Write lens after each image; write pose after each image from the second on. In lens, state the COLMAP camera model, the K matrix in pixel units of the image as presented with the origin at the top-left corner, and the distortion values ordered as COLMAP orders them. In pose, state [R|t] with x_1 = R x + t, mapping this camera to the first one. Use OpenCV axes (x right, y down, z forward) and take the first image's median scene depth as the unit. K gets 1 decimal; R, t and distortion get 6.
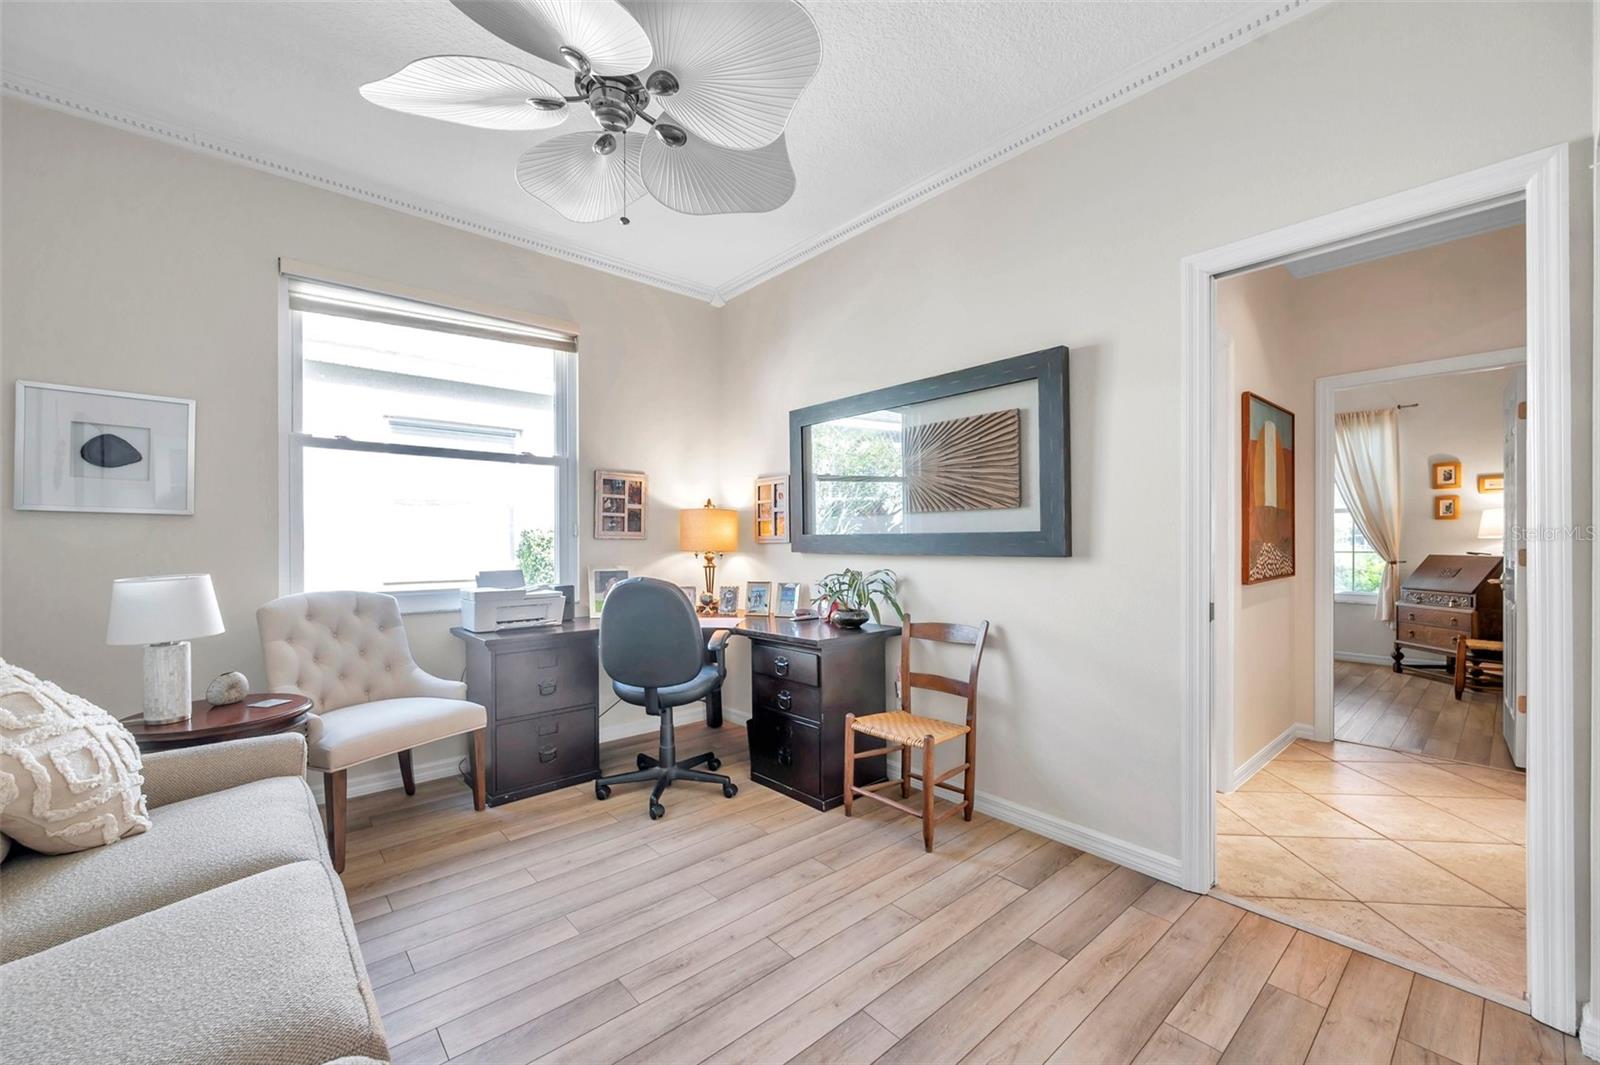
lens RADIAL K [[631.3, 0, 801.2], [0, 631.3, 539.5], [0, 0, 1]] dist [-0.000562, -0.000163]
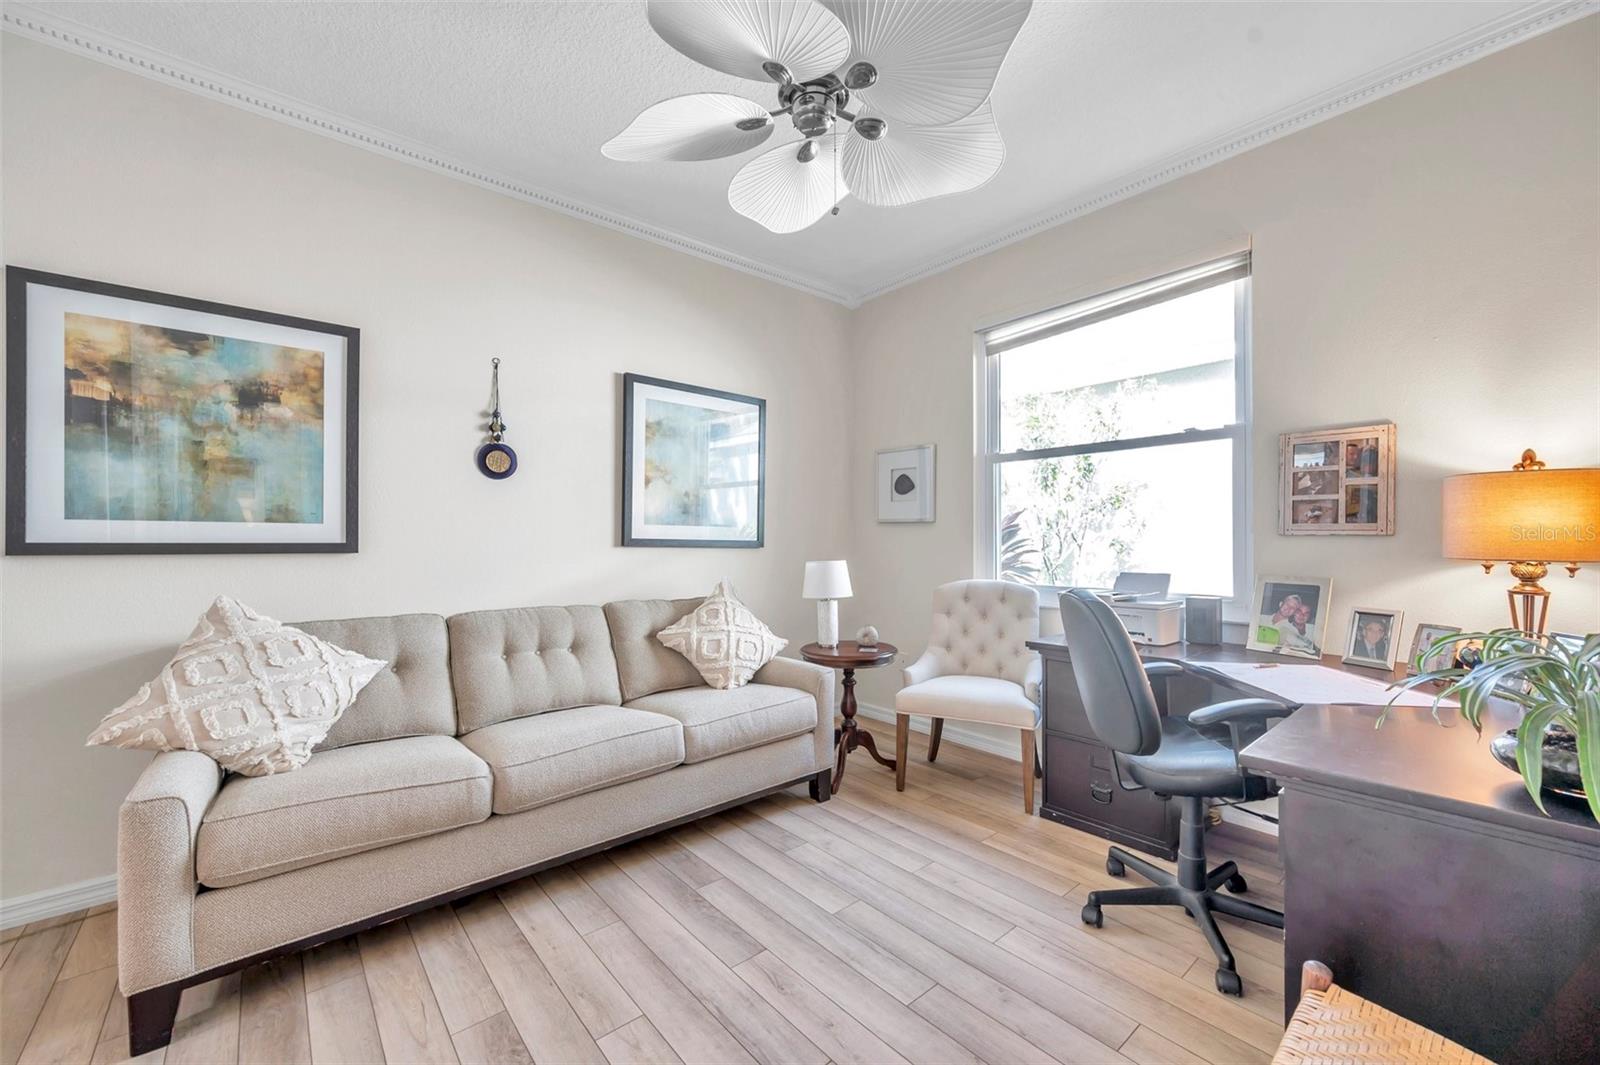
lens RADIAL K [[631.3, 0, 801.2], [0, 631.3, 539.5], [0, 0, 1]] dist [-0.000562, -0.000163]
pose [[-0.011650, 0.002580, -0.999929, 0.480010], [0.006118, 0.999978, 0.002508, -0.002036], [0.999913, -0.006089, -0.011666, 0.660551]]
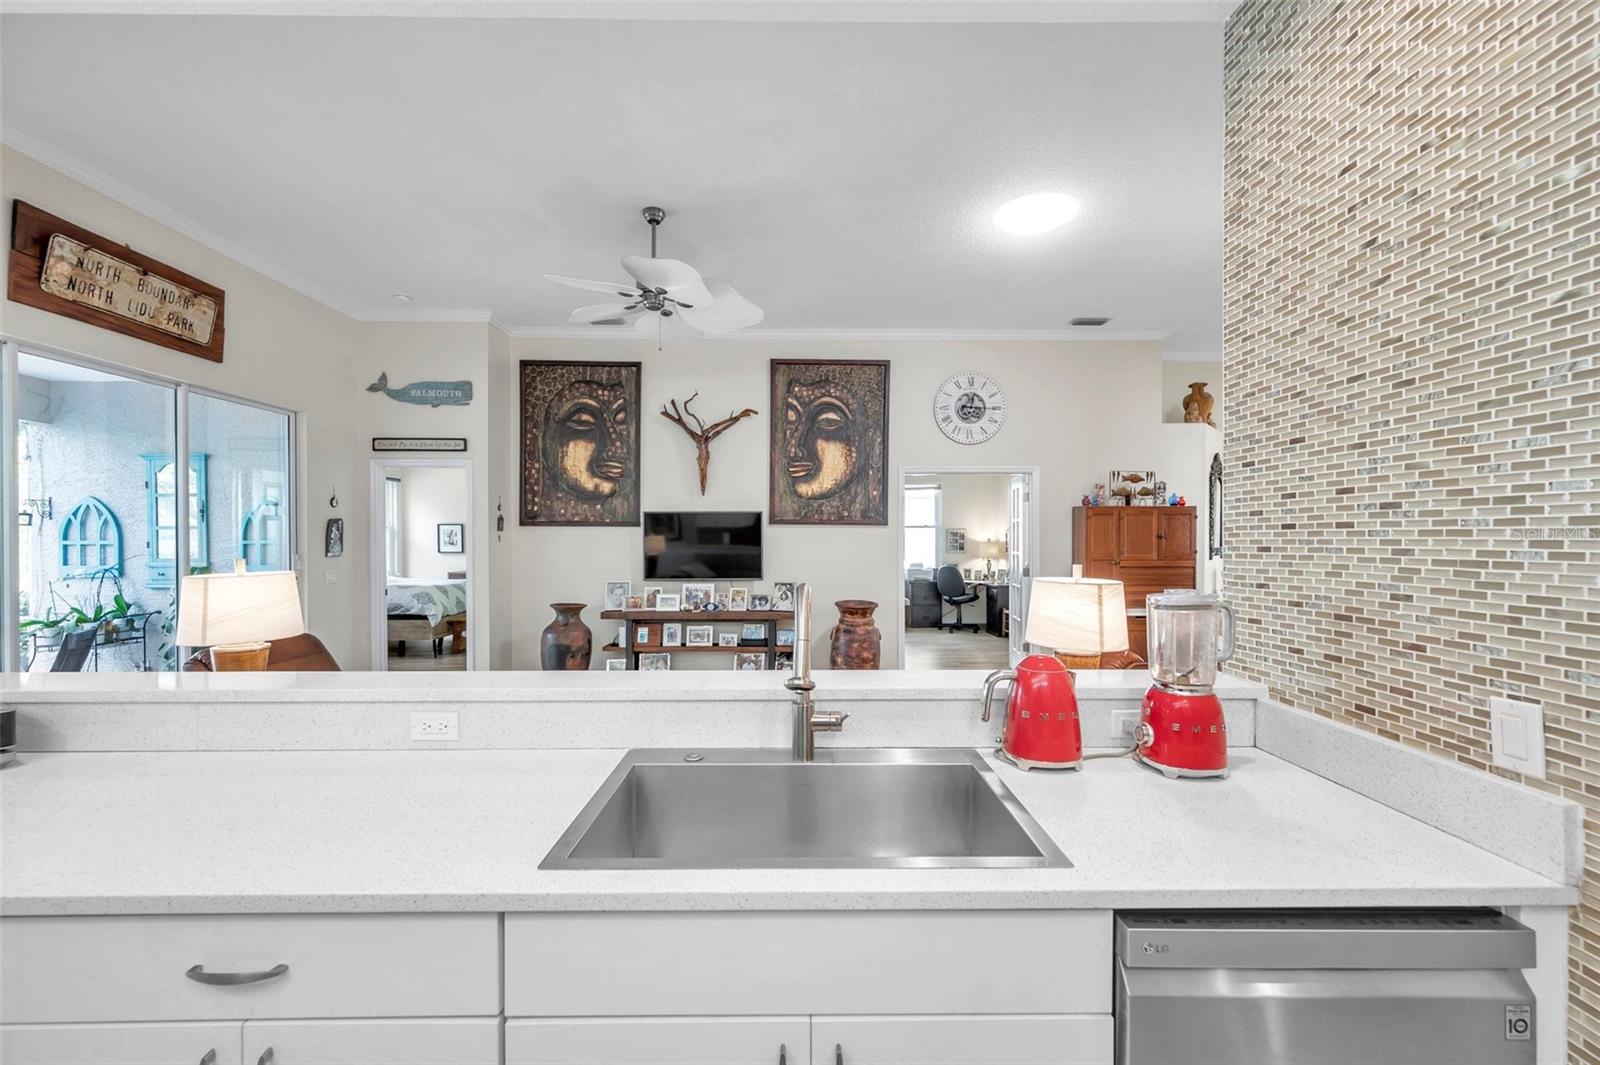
lens RADIAL K [[631.3, 0, 801.2], [0, 631.3, 539.5], [0, 0, 1]] dist [-0.000562, -0.000163]
pose [[0.758004, -0.001349, -0.652248, 1.407544], [0.001062, 0.999999, -0.000835, -0.080669], [0.652249, -0.000060, 0.758005, -2.172409]]
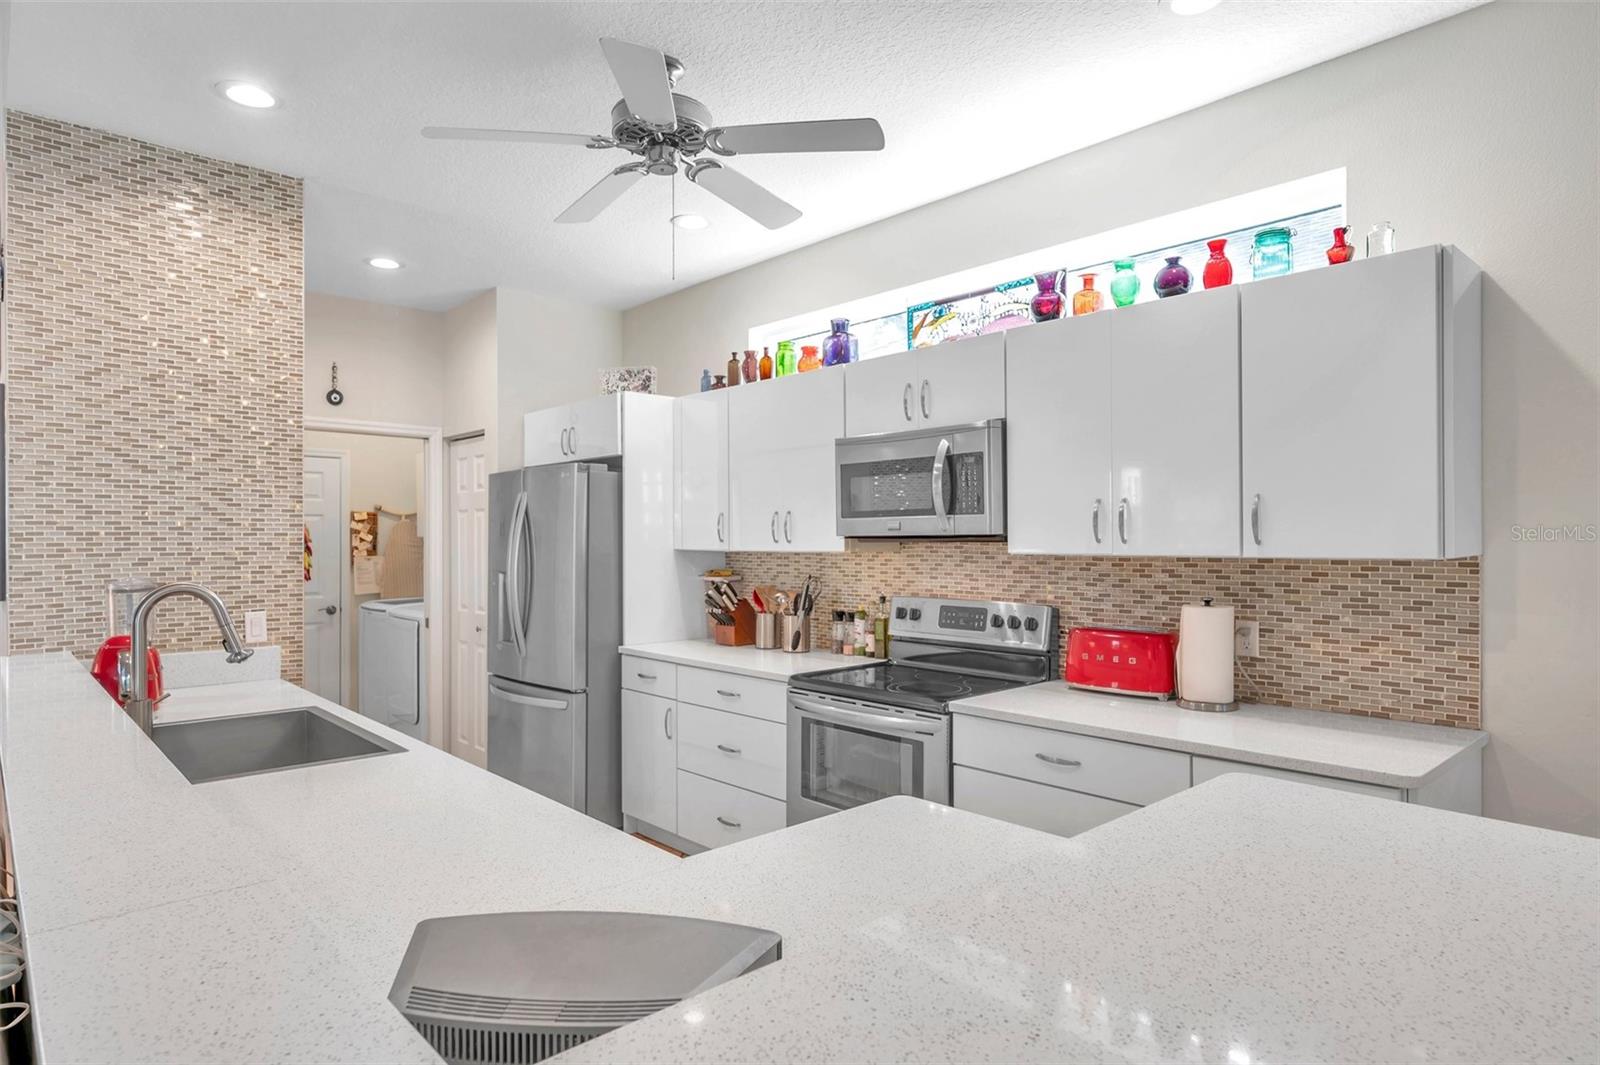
lens RADIAL K [[904.6, 0, 800.0], [0, 904.6, 532.5], [0, 0, 1]] dist [-0.005106, -0.001164]
pose [[-0.023668, 0.003833, 0.999713, 0.249431], [0.003135, 0.999988, -0.003760, -0.086500], [-0.999715, 0.003045, -0.023680, -2.327315]]
